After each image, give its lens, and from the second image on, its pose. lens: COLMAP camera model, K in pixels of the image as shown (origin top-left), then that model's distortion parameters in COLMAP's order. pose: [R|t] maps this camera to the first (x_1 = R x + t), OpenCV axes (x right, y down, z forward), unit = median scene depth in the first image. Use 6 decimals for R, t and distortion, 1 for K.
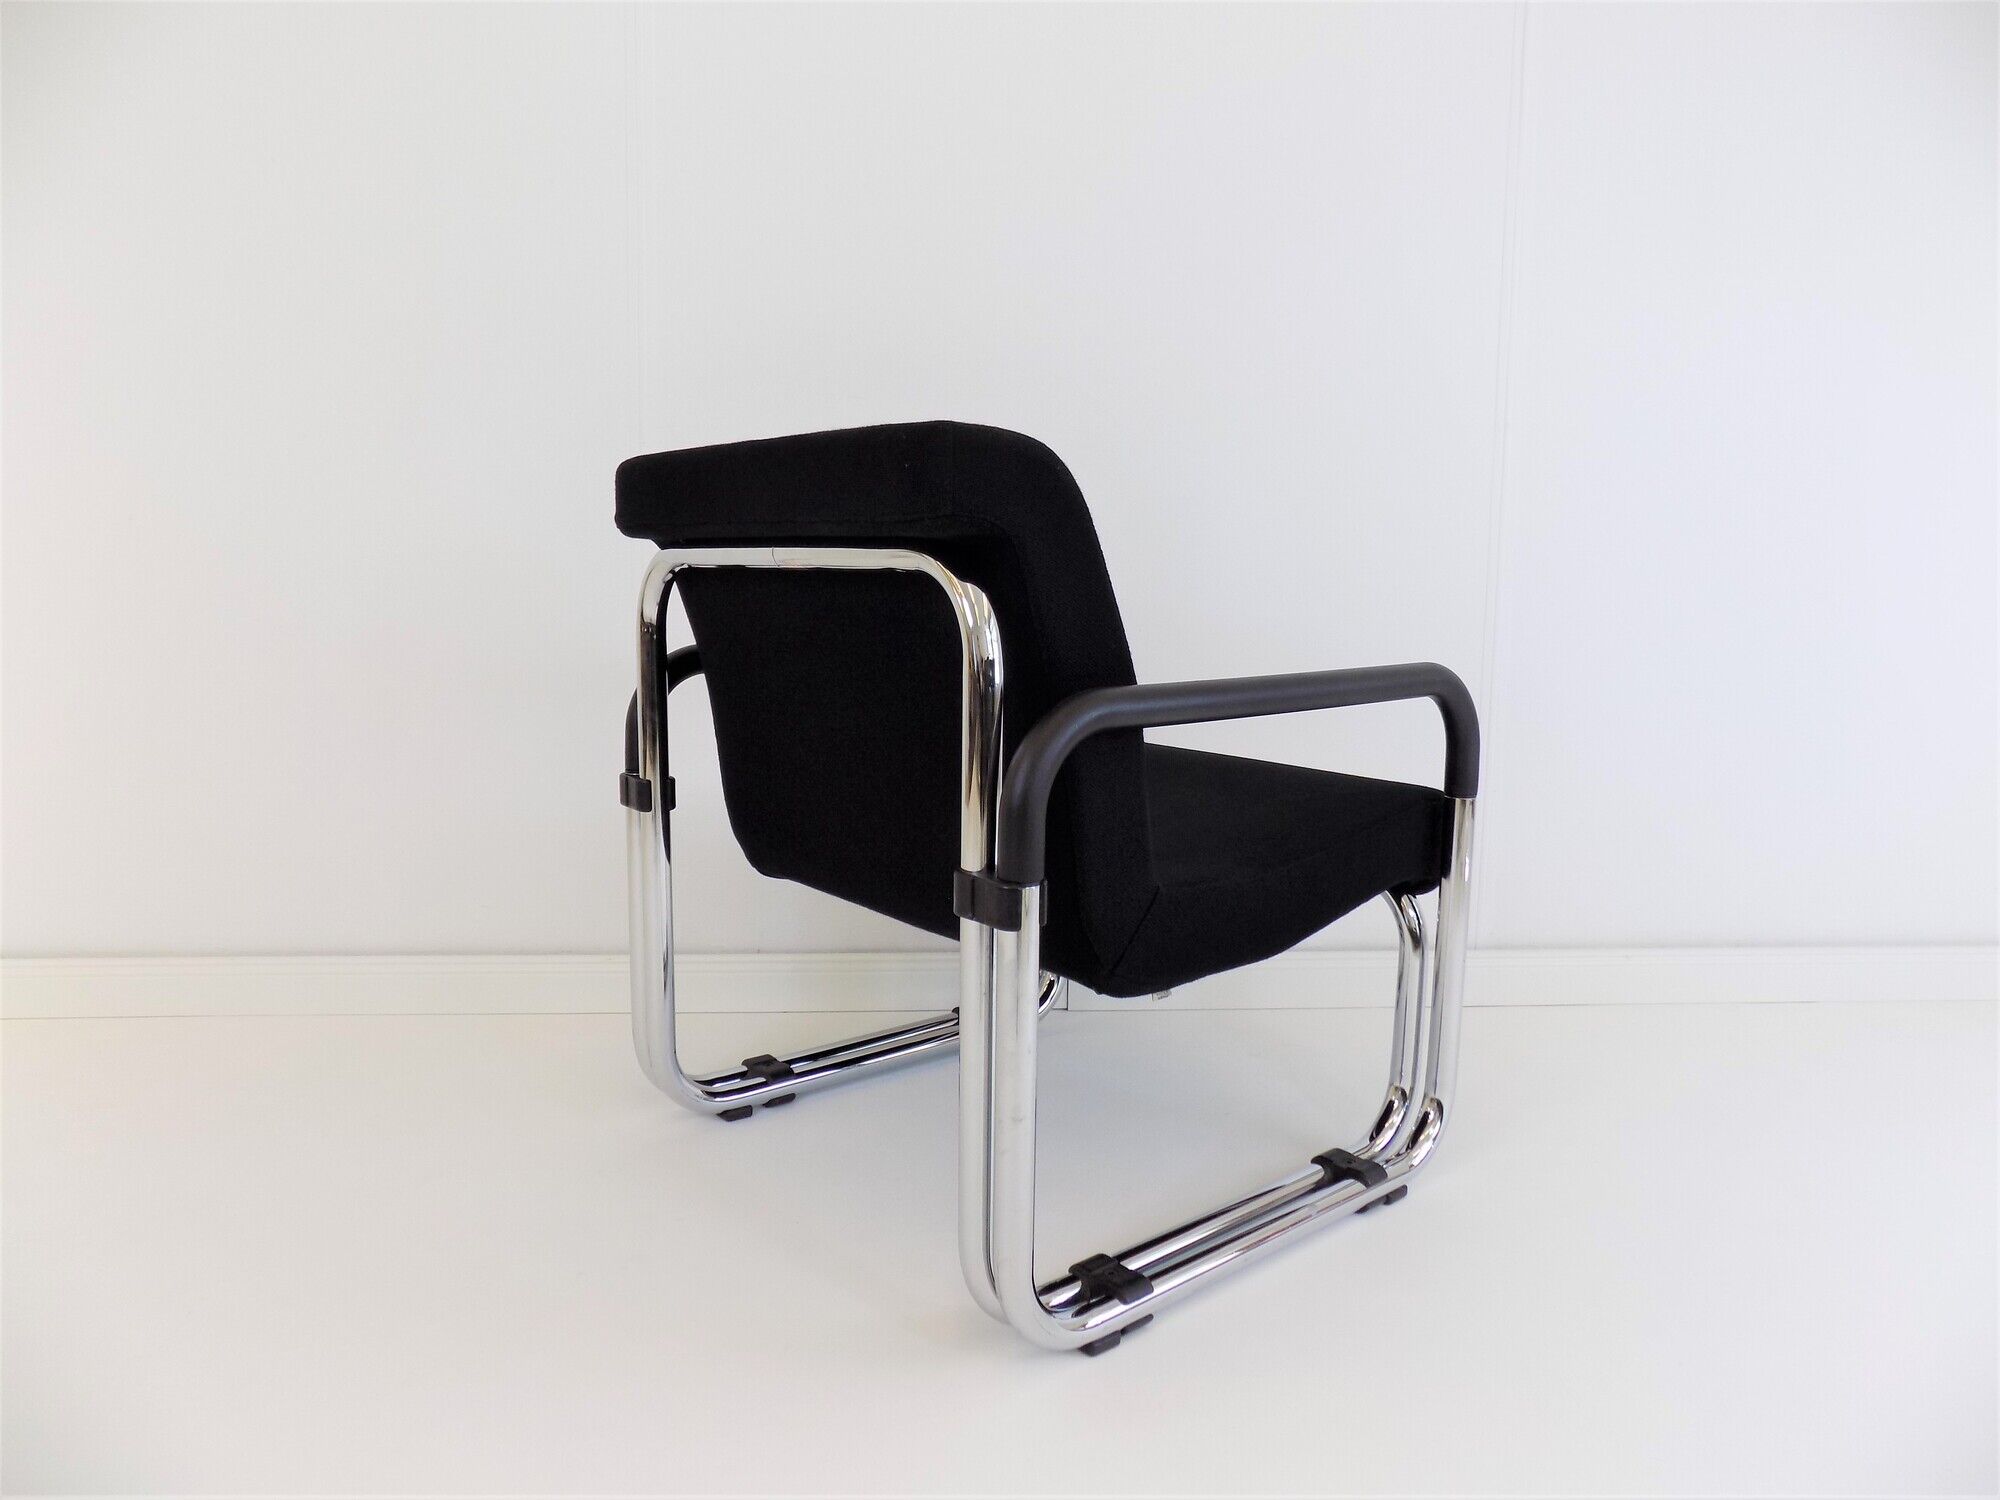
lens RADIAL K [[1270.8, 0, 1000.0], [0, 1270.8, 750.0], [0, 0, 1]] dist [0.001184, -0.000528]
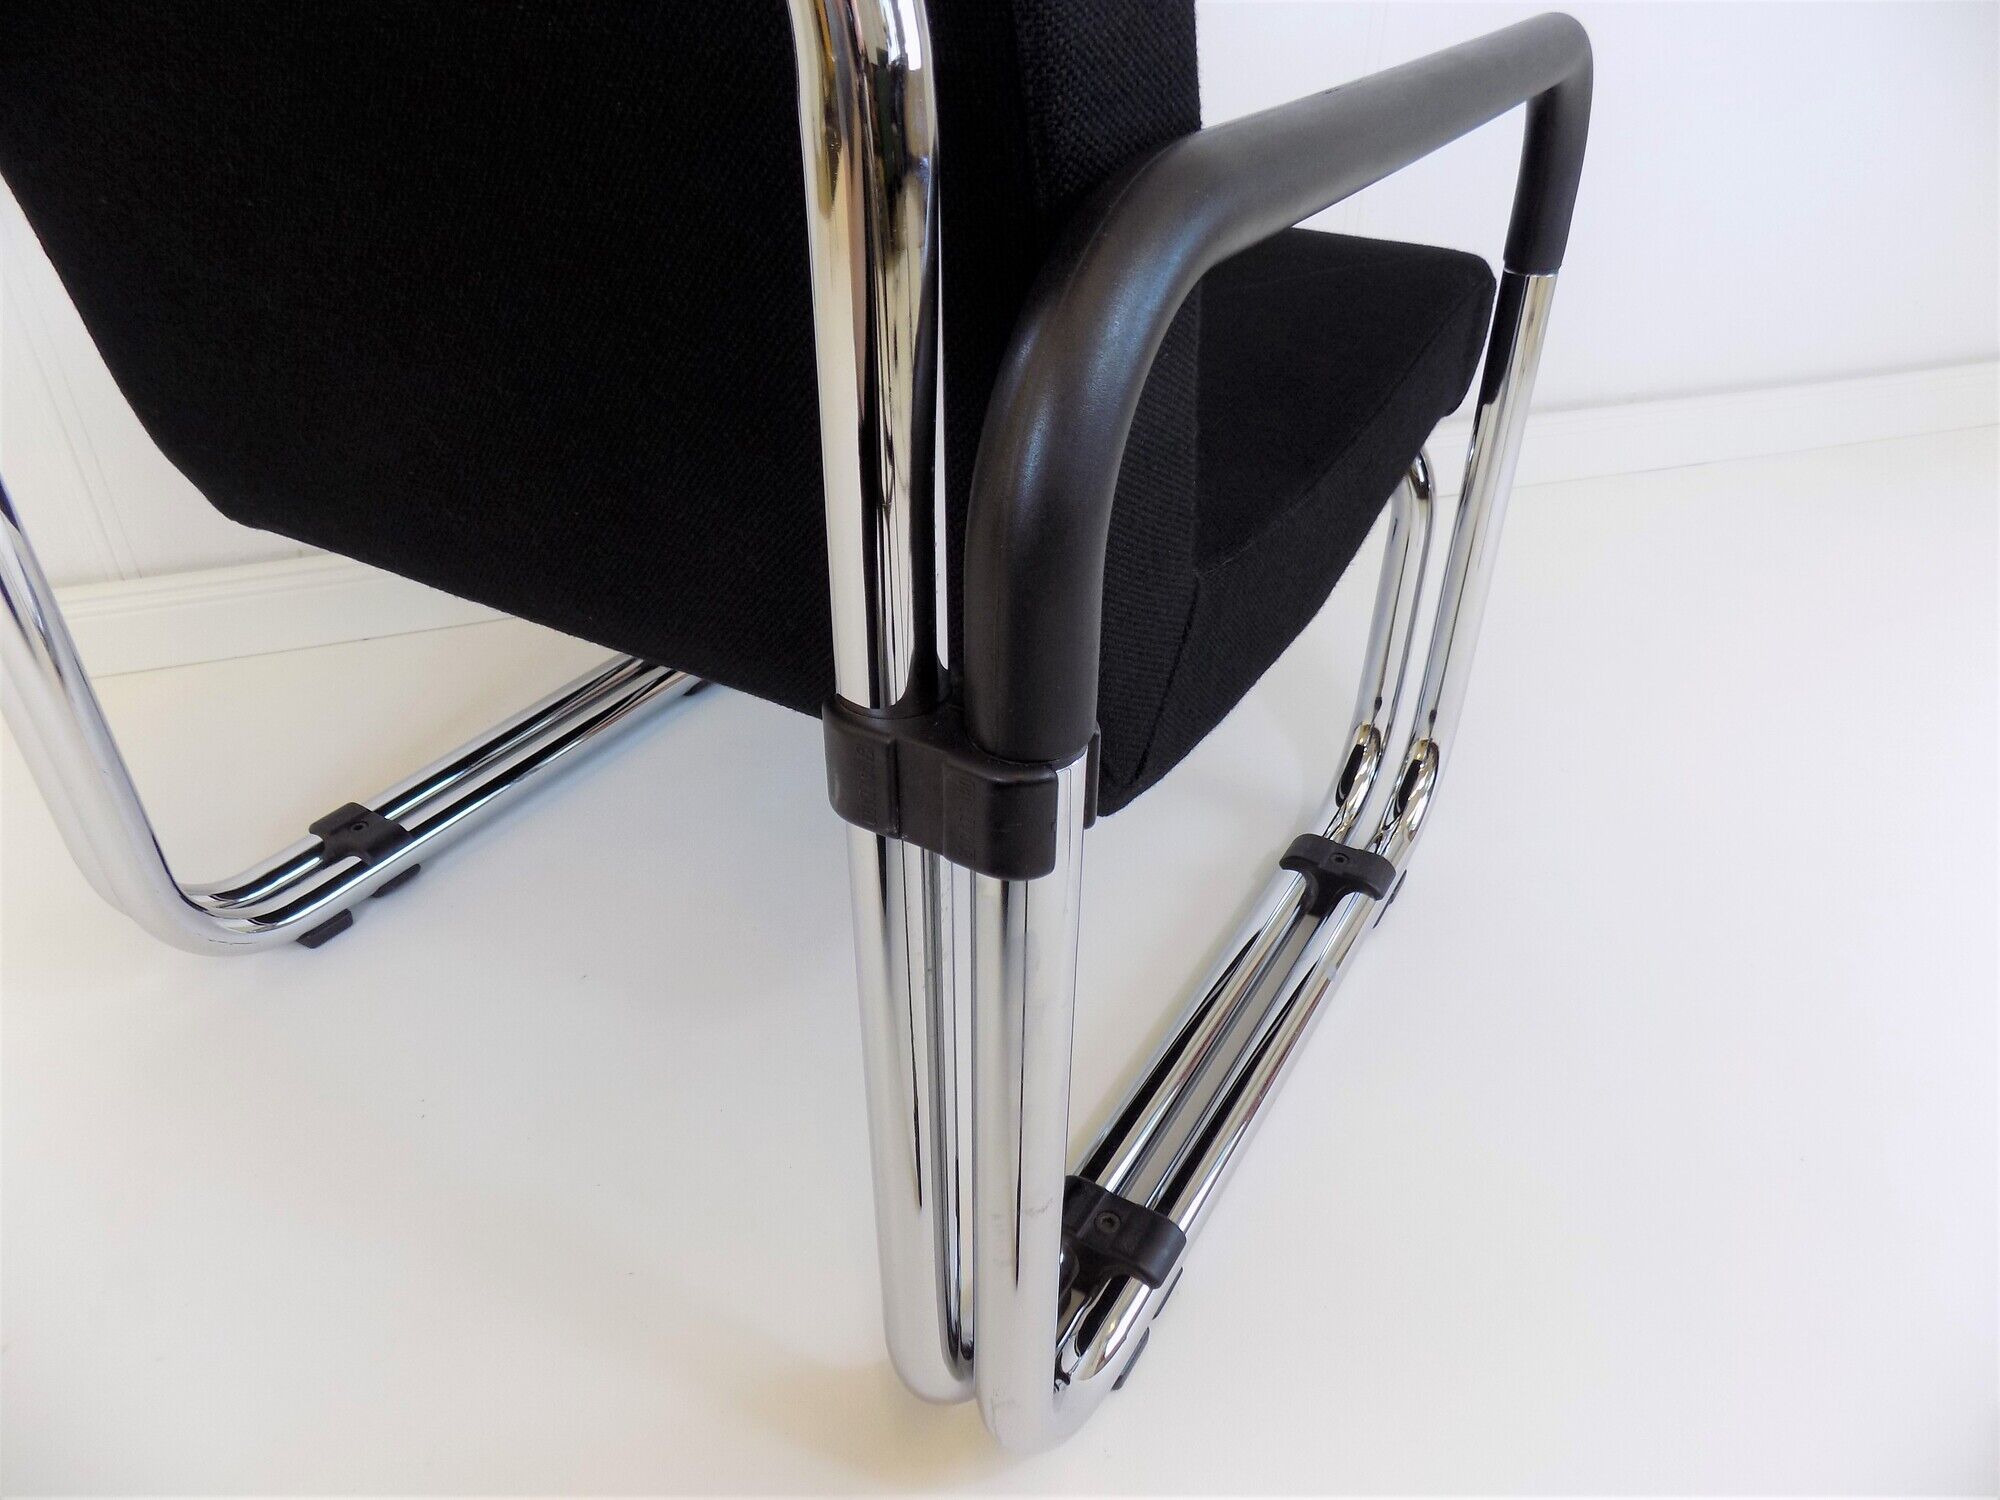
lens RADIAL K [[1270.8, 0, 1000.0], [0, 1270.8, 750.0], [0, 0, 1]] dist [0.001184, -0.000528]
pose [[0.940137, -0.203050, 0.273702, -0.065275], [0.063625, 0.893579, 0.444374, -0.041006], [-0.334804, -0.400358, 0.853006, 0.484676]]
